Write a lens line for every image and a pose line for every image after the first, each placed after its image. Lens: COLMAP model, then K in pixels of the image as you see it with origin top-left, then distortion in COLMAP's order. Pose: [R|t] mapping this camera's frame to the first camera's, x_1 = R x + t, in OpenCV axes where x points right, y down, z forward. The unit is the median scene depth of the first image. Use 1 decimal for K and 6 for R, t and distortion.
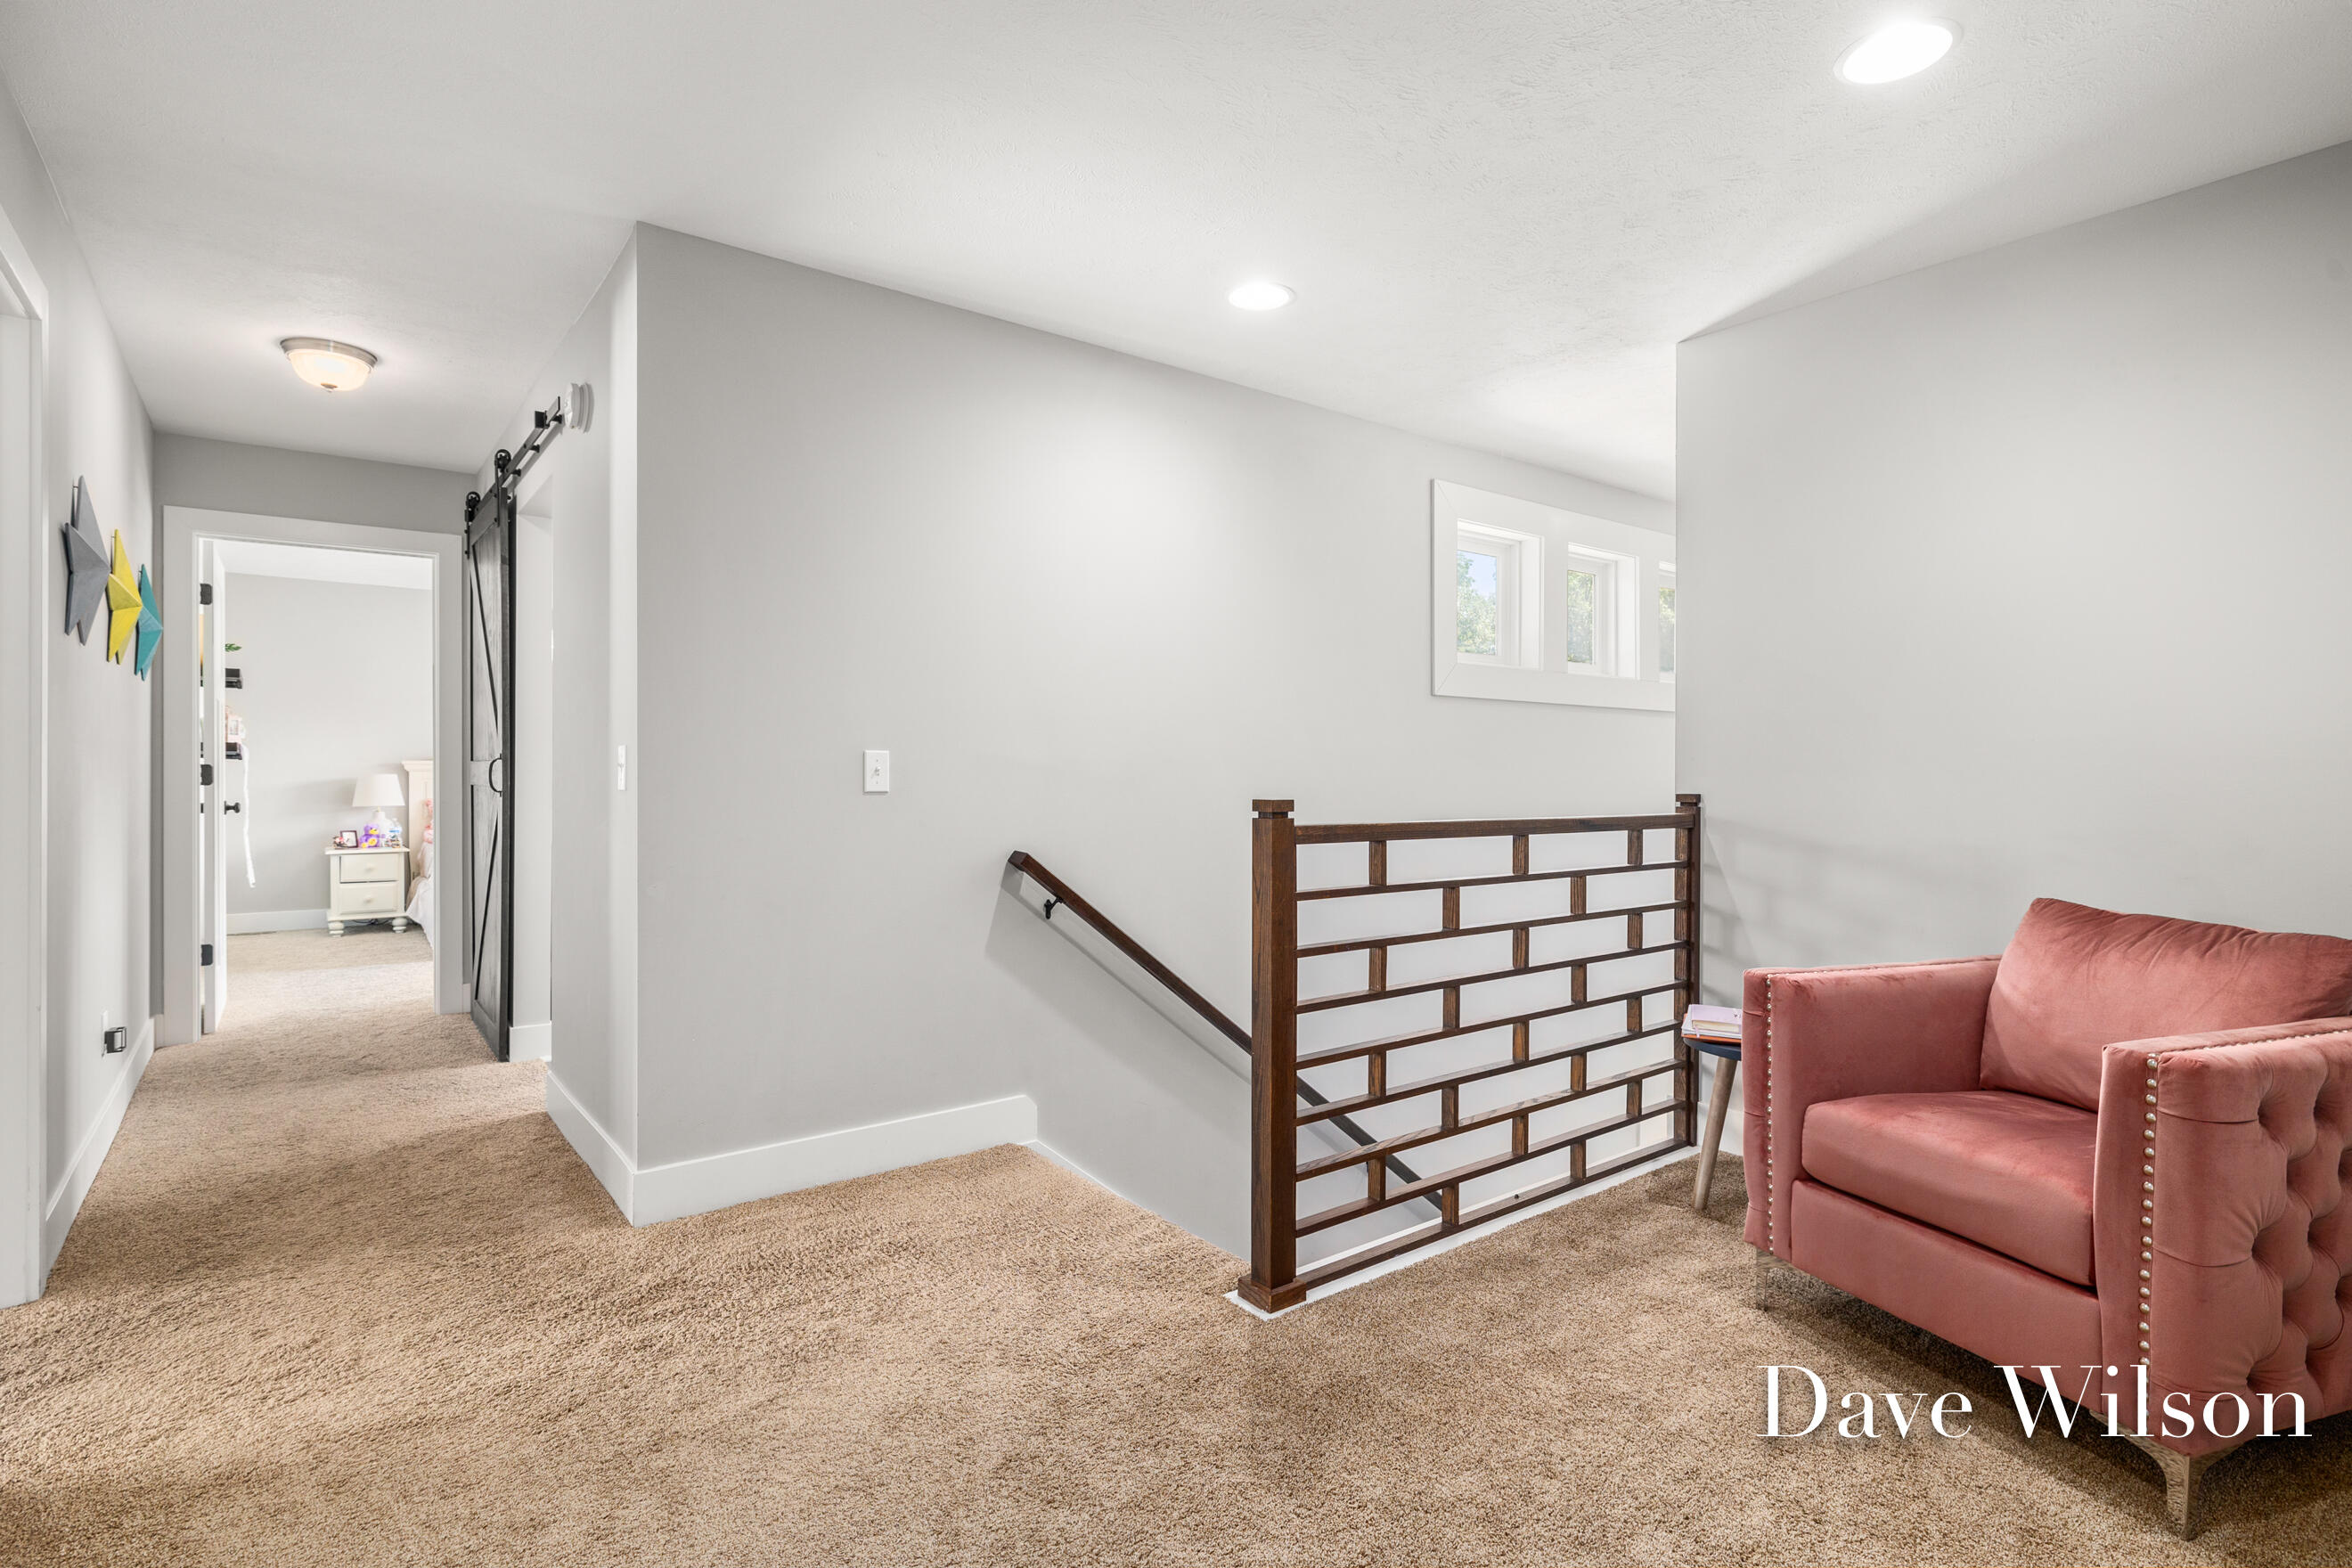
lens RADIAL K [[1118.0, 0, 1177.3], [0, 1118.0, 783.7], [0, 0, 1]] dist [-0.005034, 0.000055]
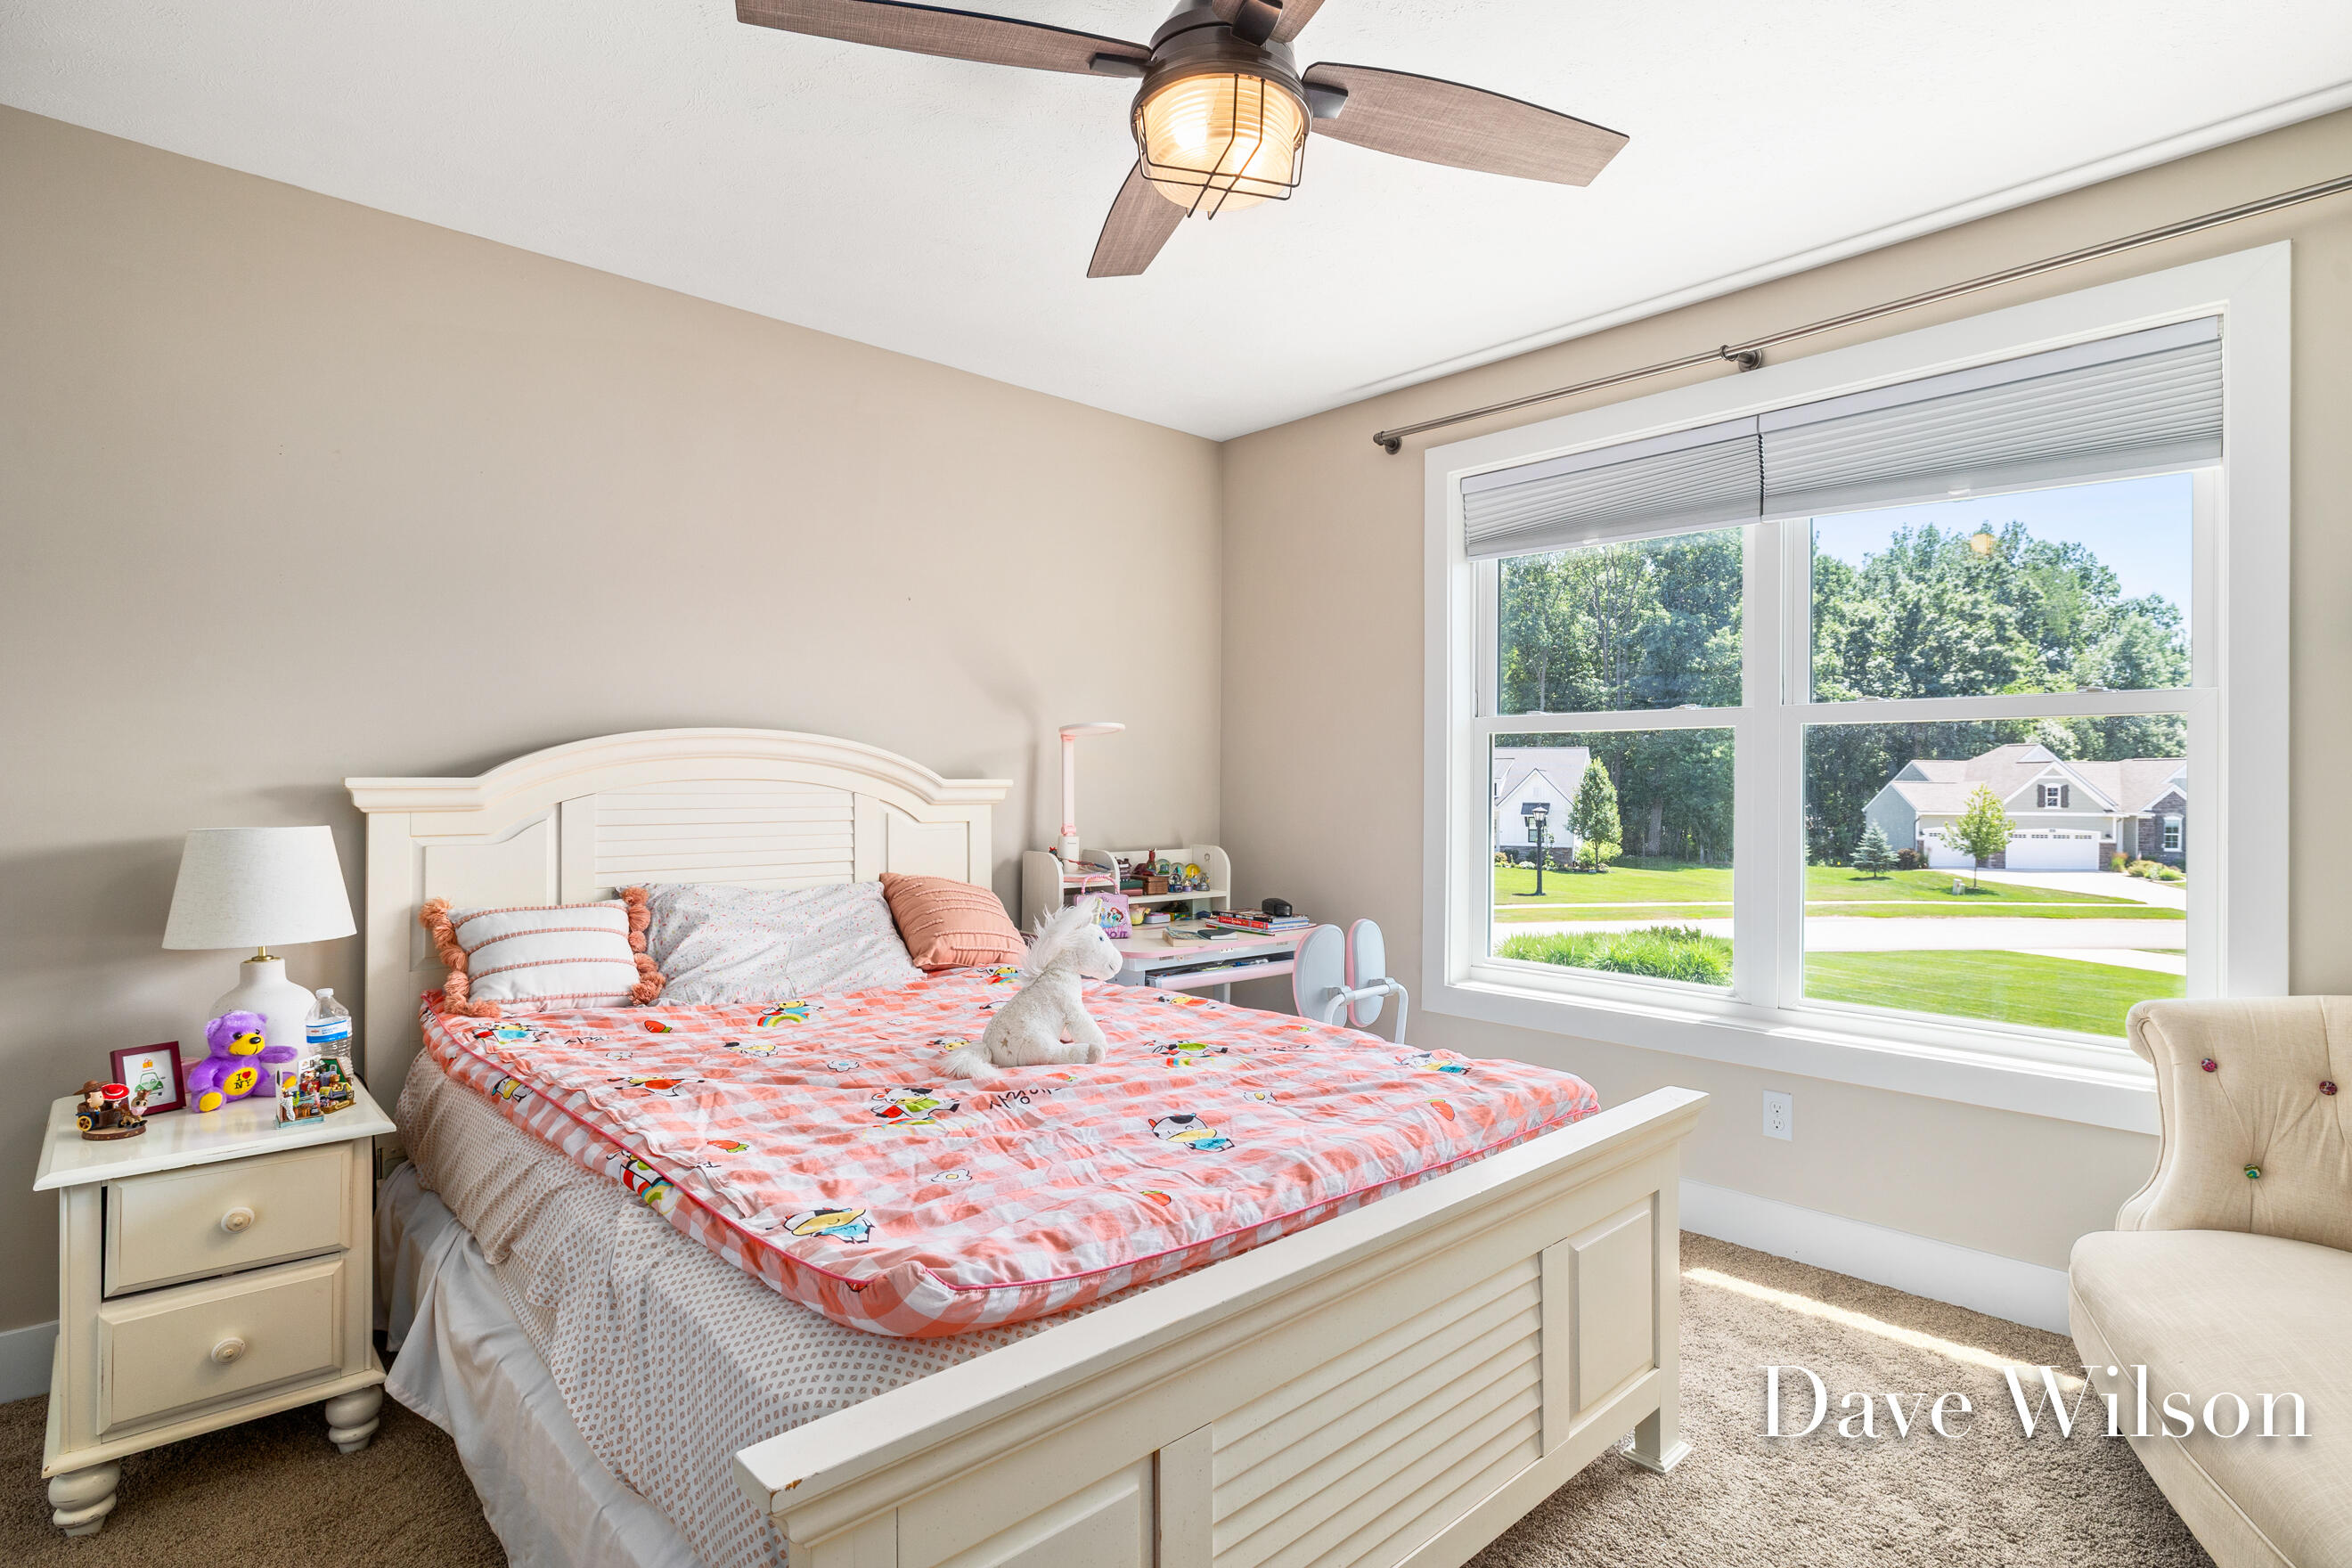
lens RADIAL K [[1193.9, 0, 1174.3], [0, 1193.9, 781.8], [0, 0, 1]] dist [0.004463, 0.000491]
pose [[0.998060, 0.001201, 0.062246, -0.518884], [-0.000983, 0.999993, -0.003534, -0.019378], [-0.062250, 0.003466, 0.998055, 0.702528]]
